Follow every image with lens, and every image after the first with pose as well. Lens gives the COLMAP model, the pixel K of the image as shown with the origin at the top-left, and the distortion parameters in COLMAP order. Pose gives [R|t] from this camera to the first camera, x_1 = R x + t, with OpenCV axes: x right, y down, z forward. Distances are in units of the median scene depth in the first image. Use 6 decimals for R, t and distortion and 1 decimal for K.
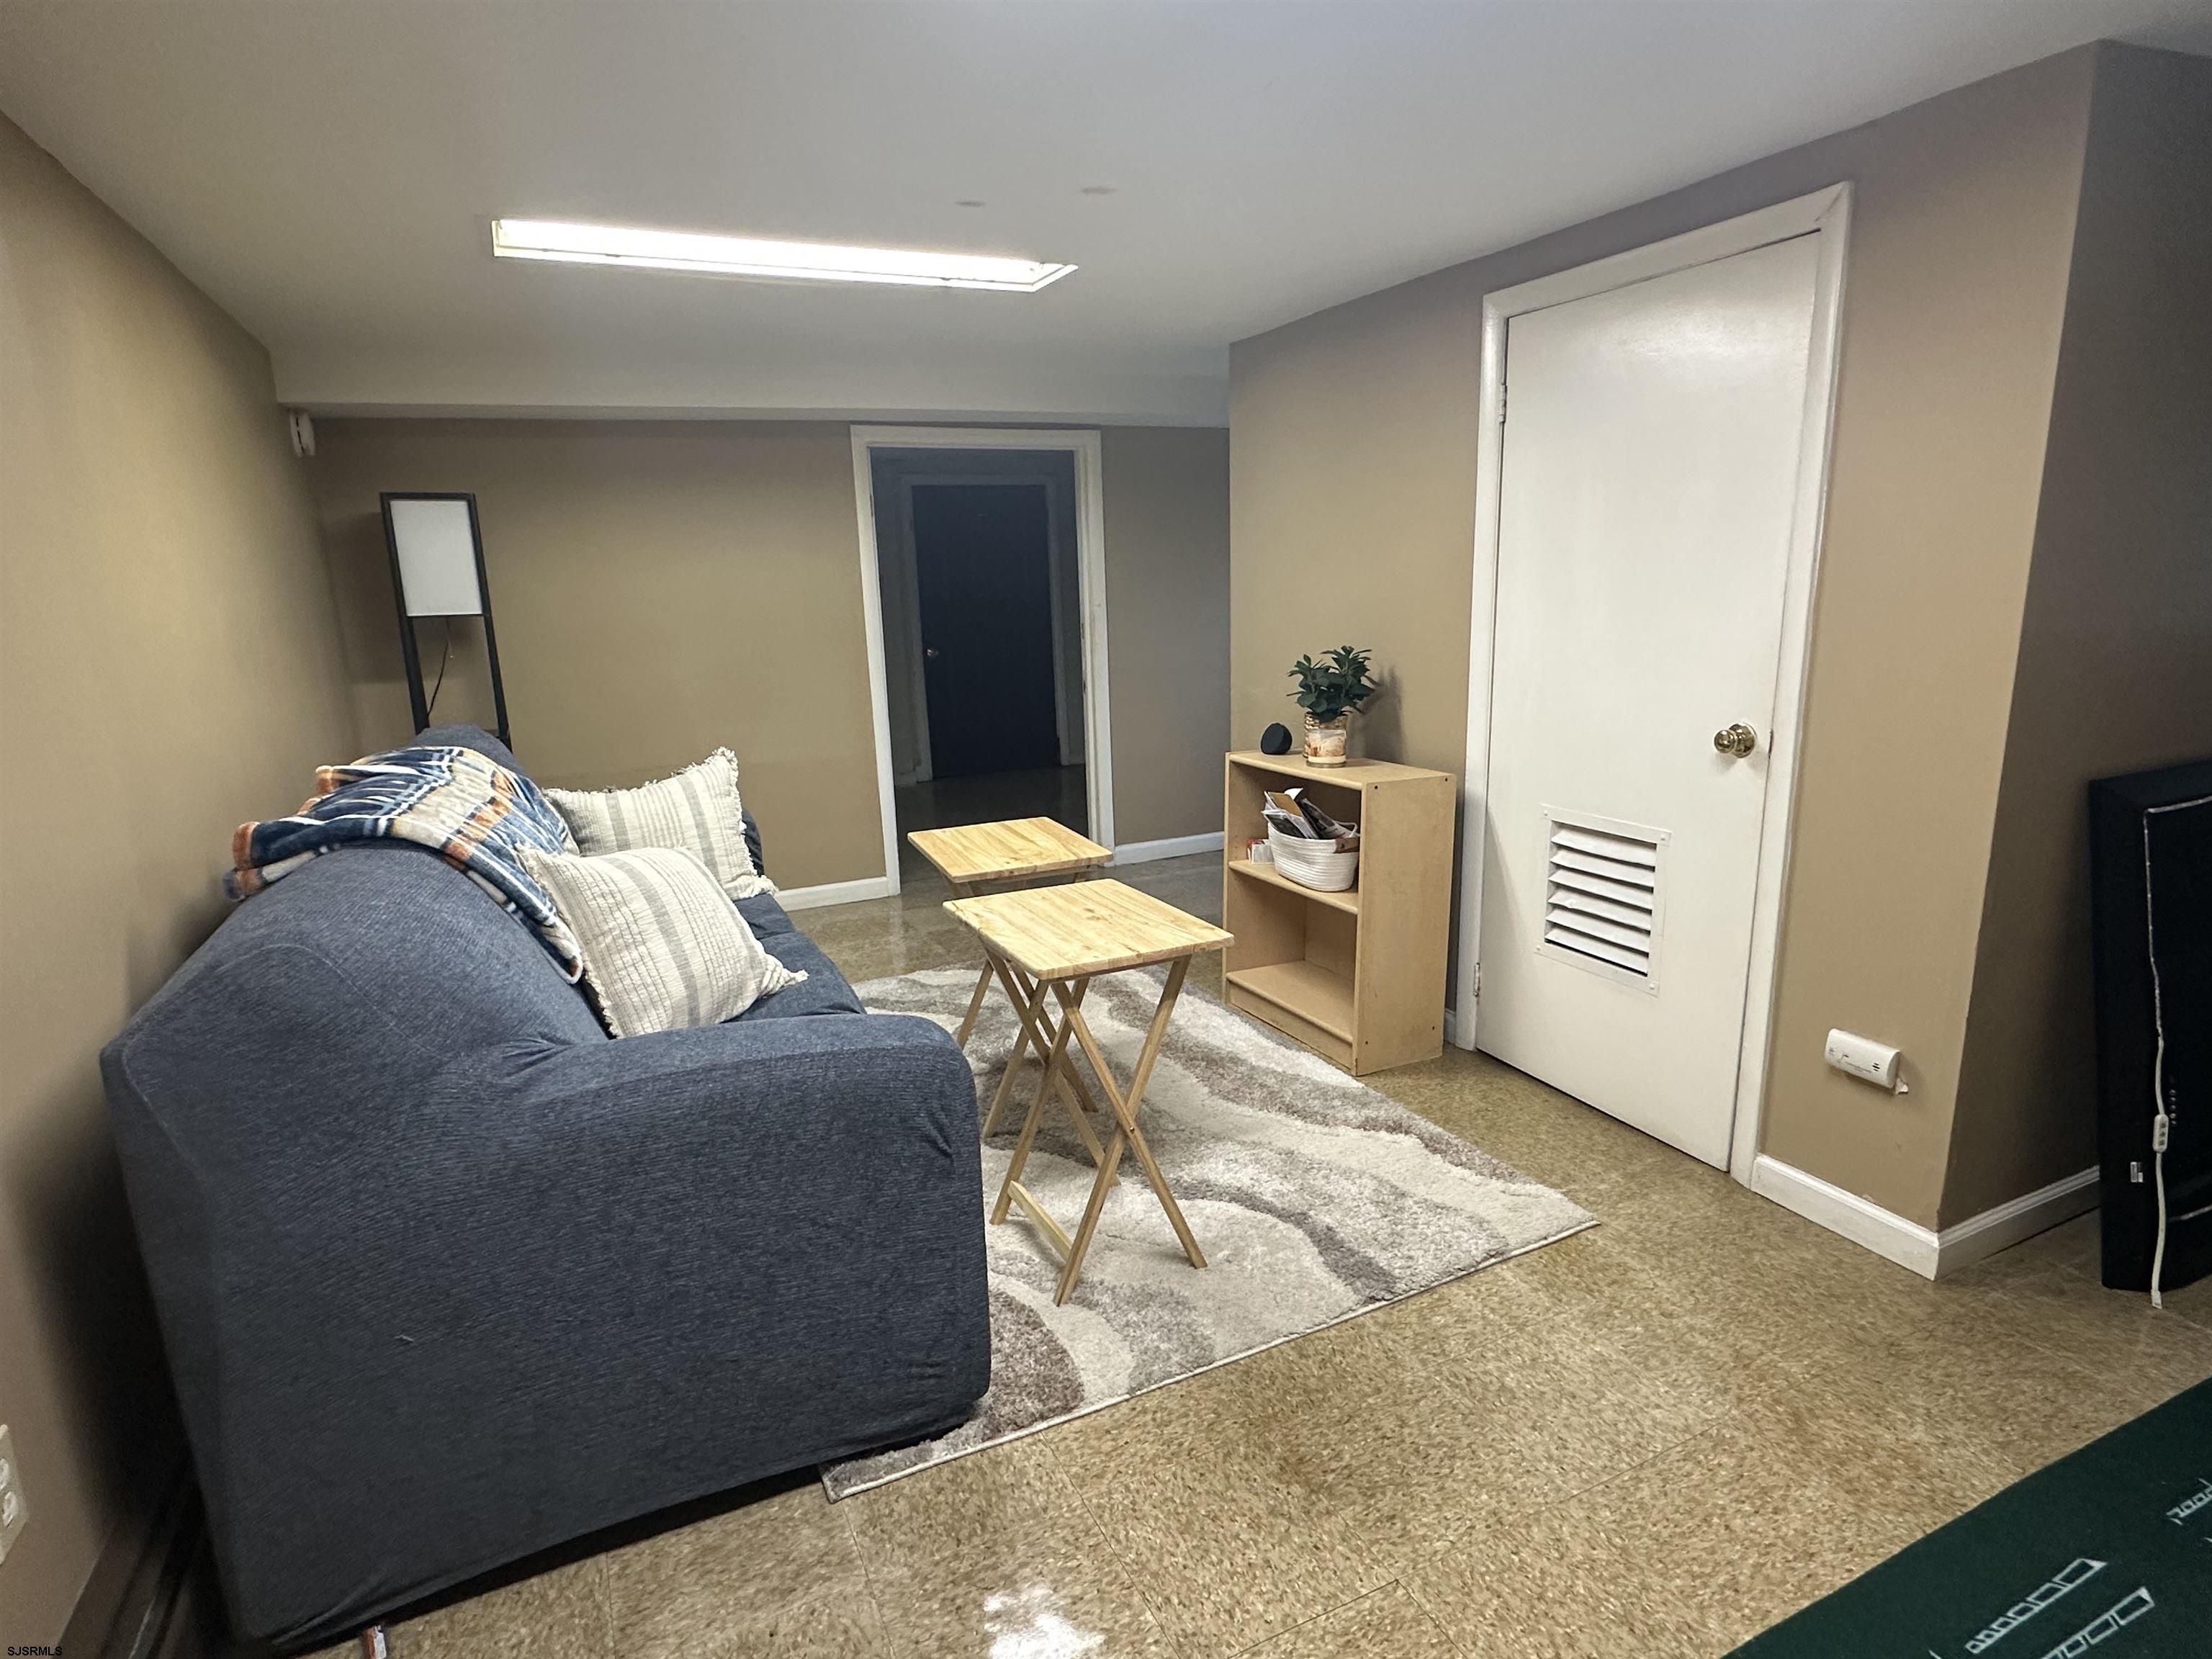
lens RADIAL K [[1173.1, 0, 1101.1], [0, 1173.1, 834.1], [0, 0, 1]] dist [-0.002269, 0.004894]
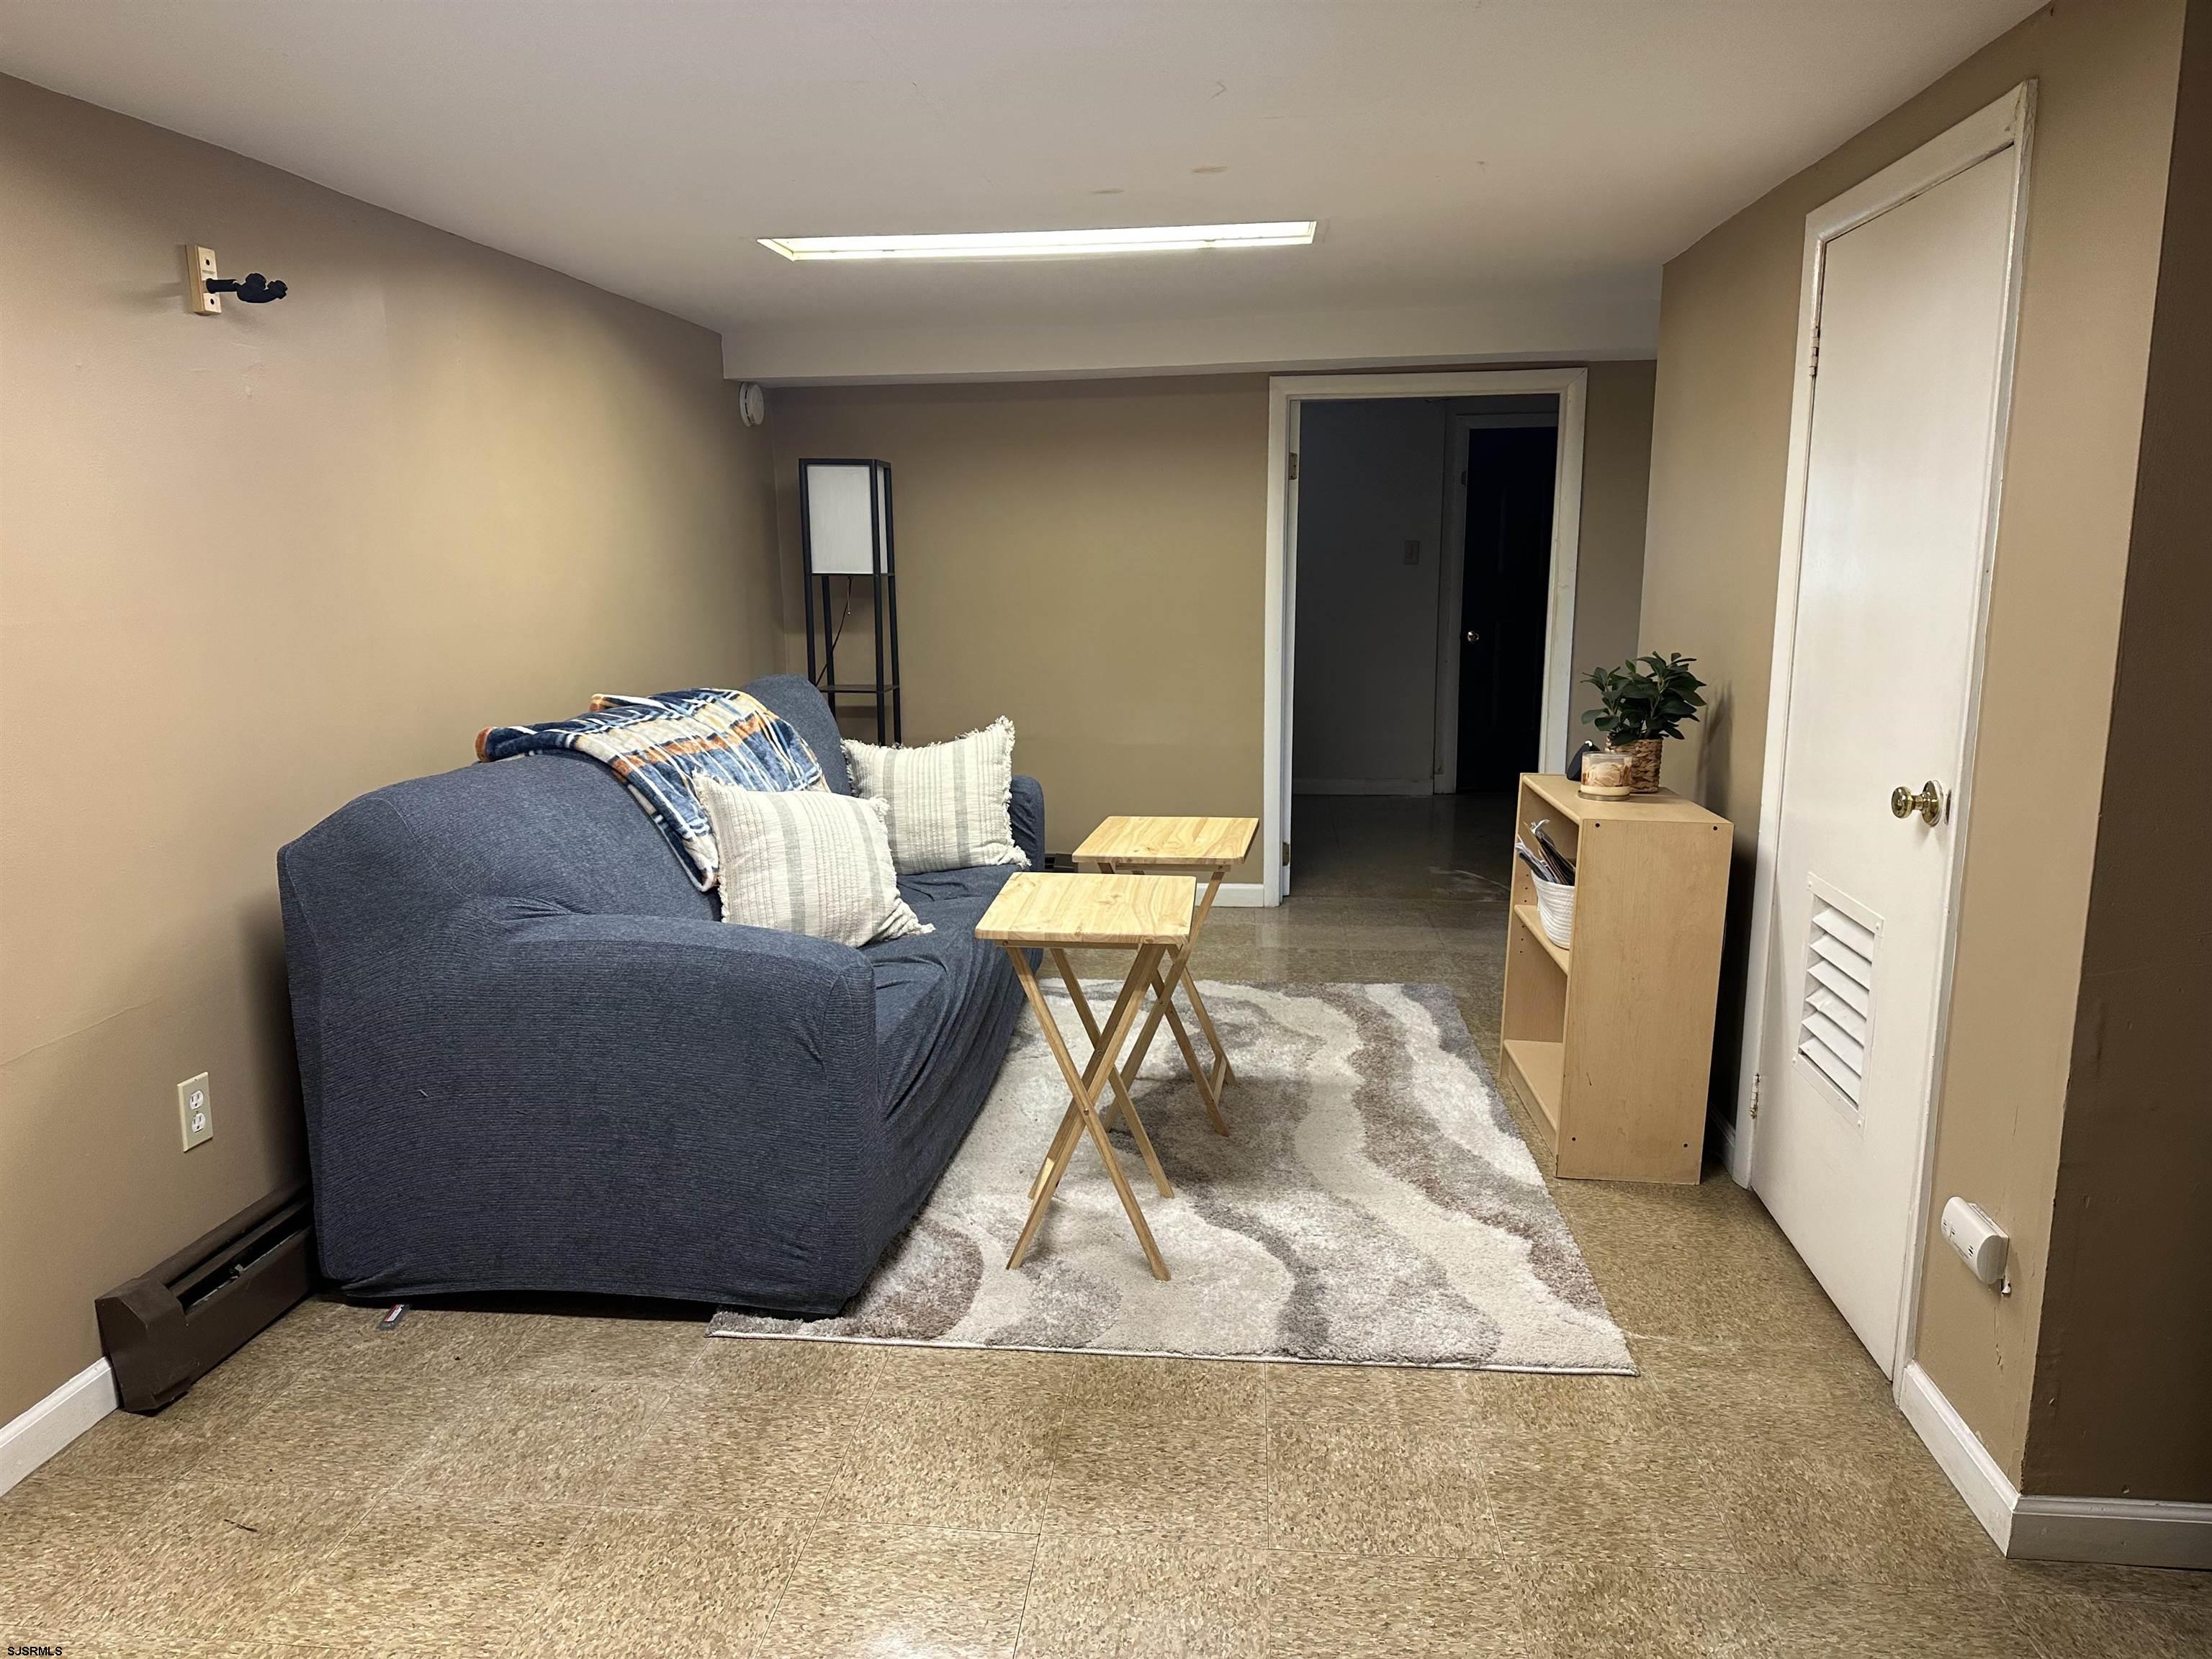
lens RADIAL K [[1540.4, 0, 1109.3], [0, 1540.4, 826.9], [0, 0, 1]] dist [0.077599, -0.017967]
pose [[0.859455, 0.118747, -0.497228, 0.633570], [-0.131347, 0.991289, 0.009705, -0.005621], [0.494049, 0.056968, 0.867565, -0.144918]]
